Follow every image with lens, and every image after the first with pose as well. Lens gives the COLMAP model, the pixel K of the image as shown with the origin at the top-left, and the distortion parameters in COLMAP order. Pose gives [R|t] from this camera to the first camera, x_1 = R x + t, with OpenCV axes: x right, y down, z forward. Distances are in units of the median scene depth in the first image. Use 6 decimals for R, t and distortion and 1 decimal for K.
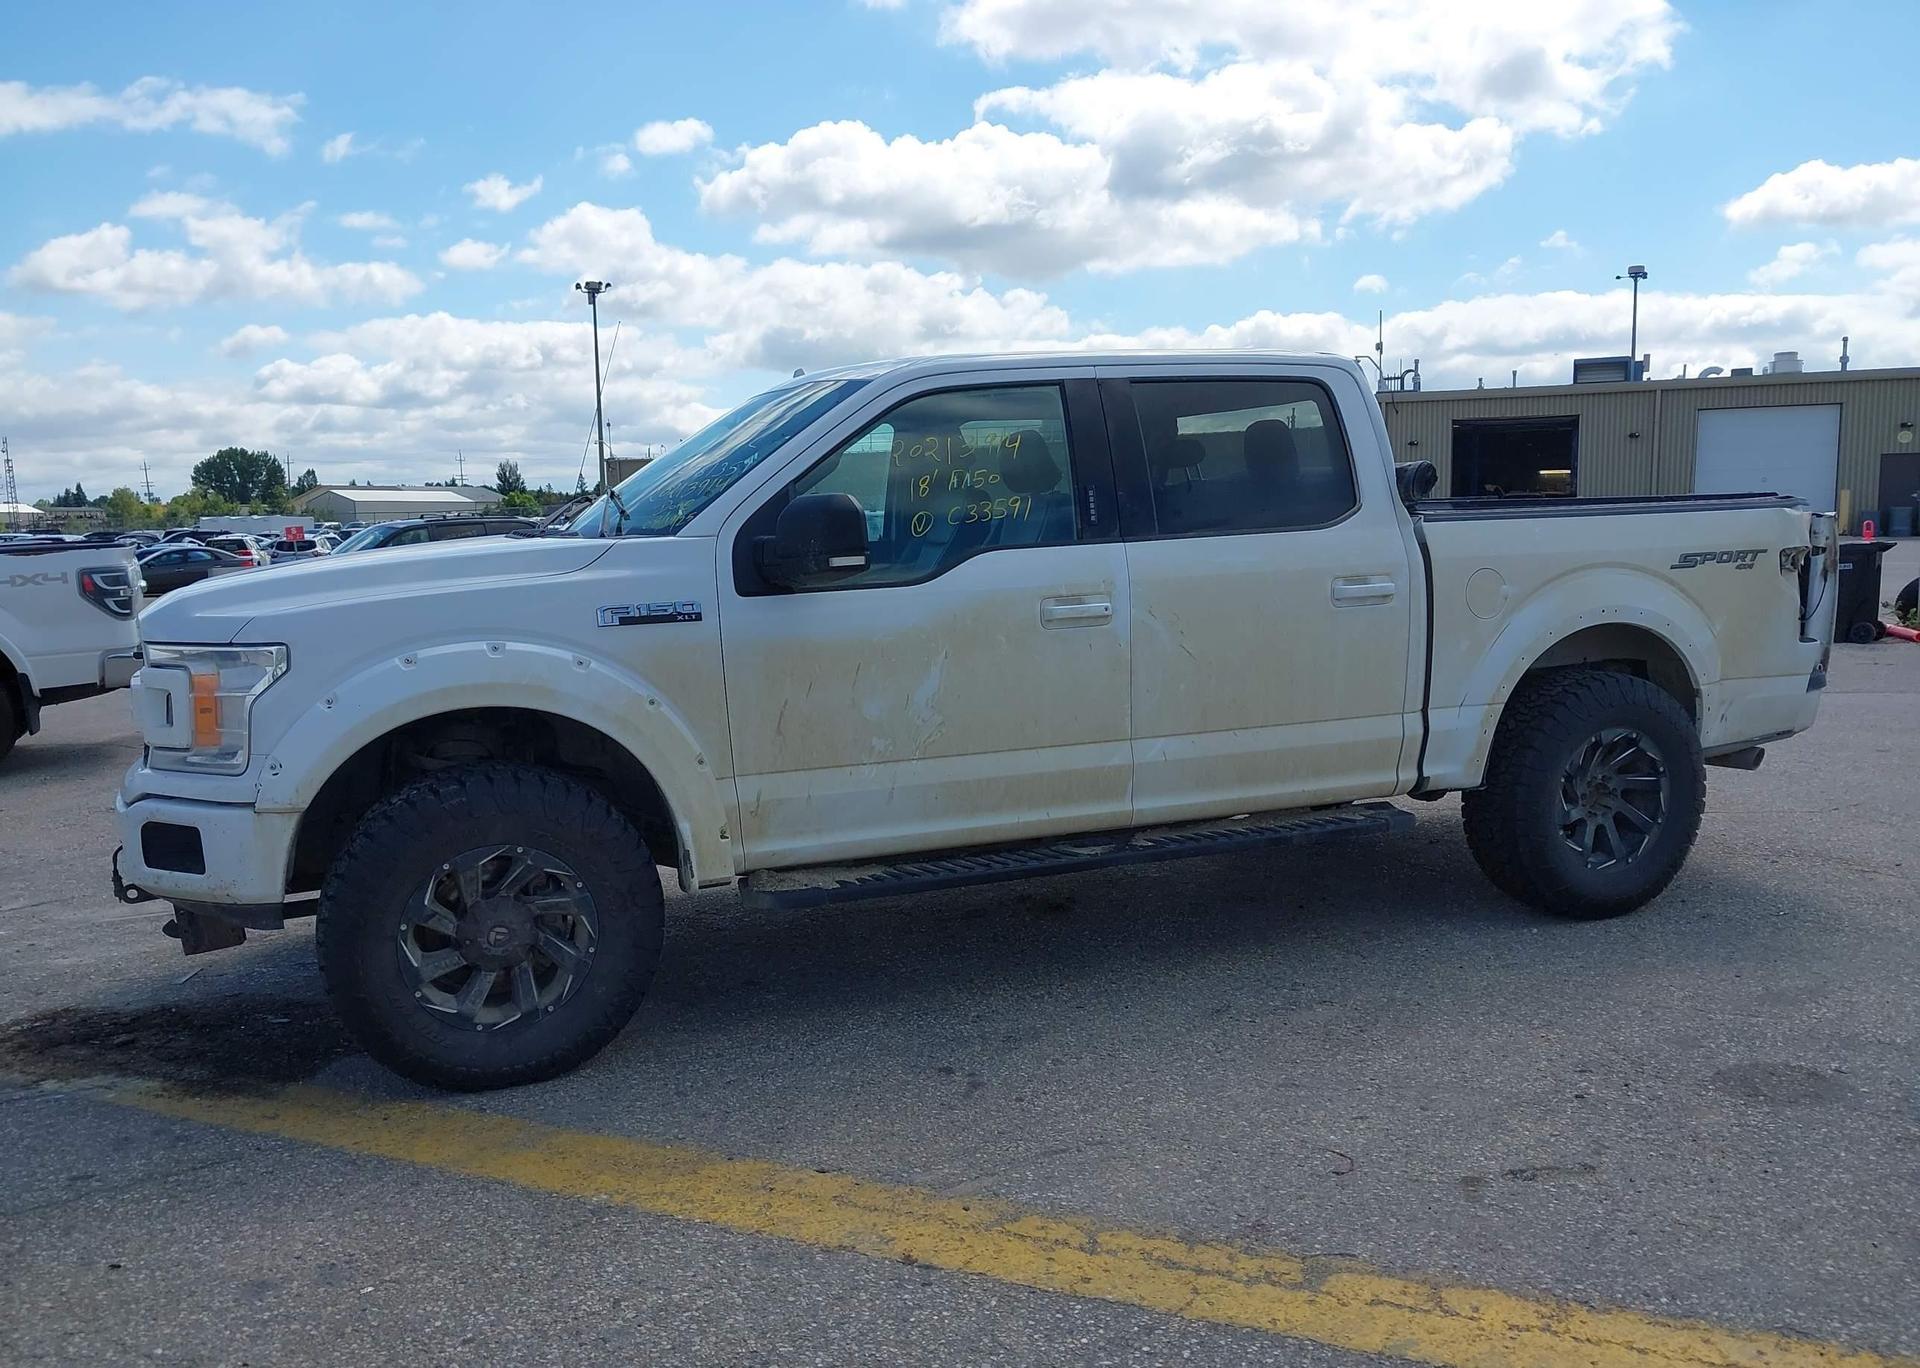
lens RADIAL K [[1517.1, 0, 961.9], [0, 1517.1, 688.5], [0, 0, 1]] dist [0.027043, -0.039218]
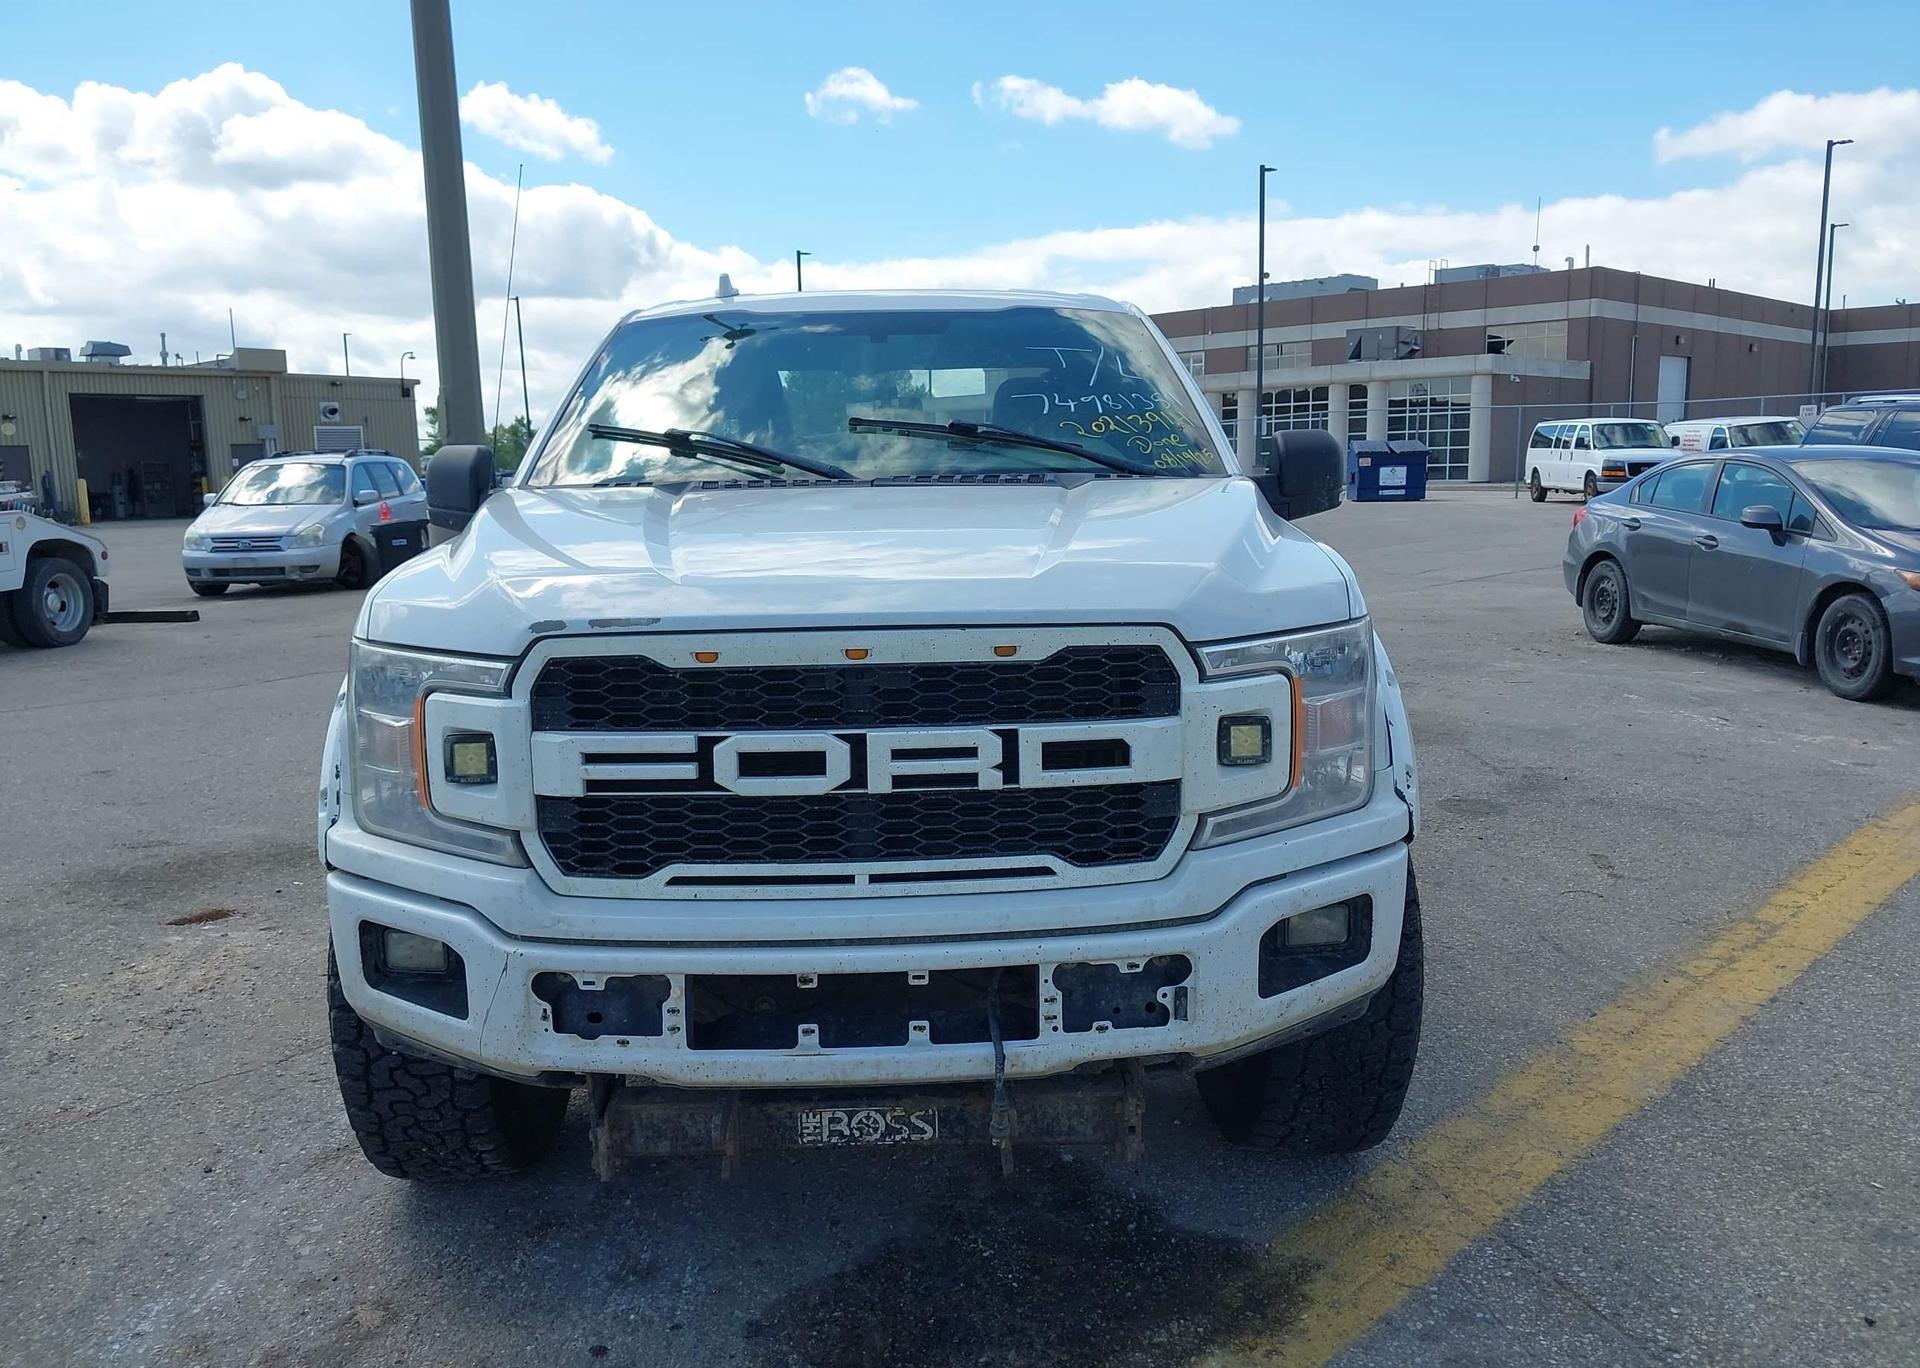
lens RADIAL K [[1517.1, 0, 944.5], [0, 1517.1, 675.9], [0, 0, 1]] dist [0.027043, -0.039218]
pose [[0.351053, -0.115947, 0.929149, -1.025227], [0.122308, 0.989480, 0.077264, -0.069001], [-0.928333, 0.086518, 0.361542, 0.792765]]
